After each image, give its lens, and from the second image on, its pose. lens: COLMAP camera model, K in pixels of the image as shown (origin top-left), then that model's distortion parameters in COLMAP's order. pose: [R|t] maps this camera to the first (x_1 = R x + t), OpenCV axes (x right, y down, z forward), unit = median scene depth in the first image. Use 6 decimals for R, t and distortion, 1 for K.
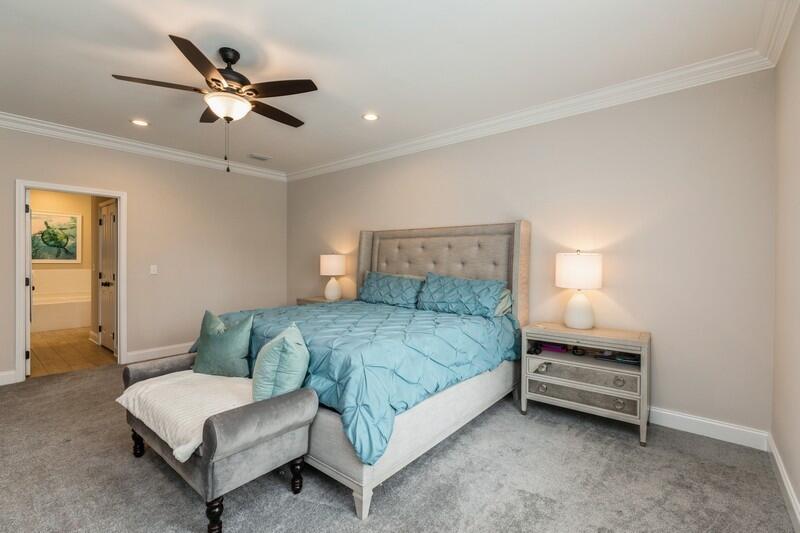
lens RADIAL K [[358.1, 0, 393.3], [0, 358.1, 259.9], [0, 0, 1]] dist [0.004280, -0.001701]
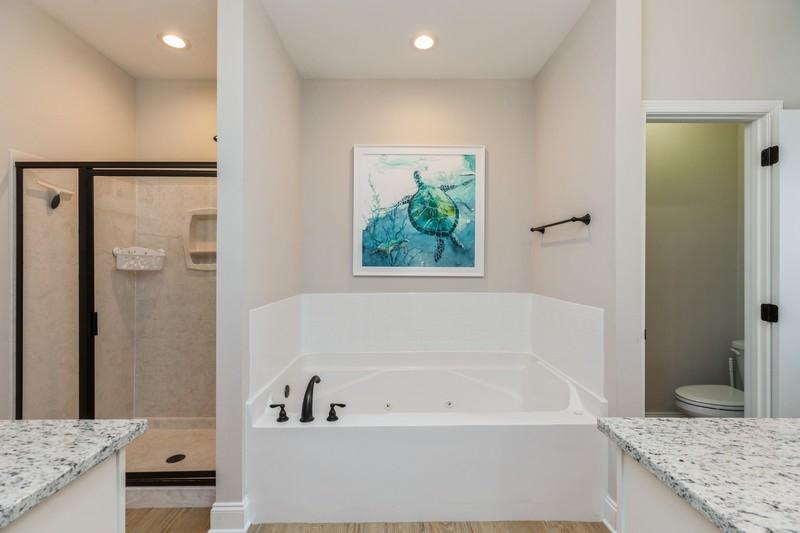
lens RADIAL K [[358.1, 0, 398.2], [0, 358.1, 264.5], [0, 0, 1]] dist [0.004280, -0.001701]
pose [[0.638480, -0.007091, -0.769606, -0.658560], [-0.002463, 0.999934, -0.011256, 0.000881], [0.769634, 0.009083, 0.638420, 0.713276]]
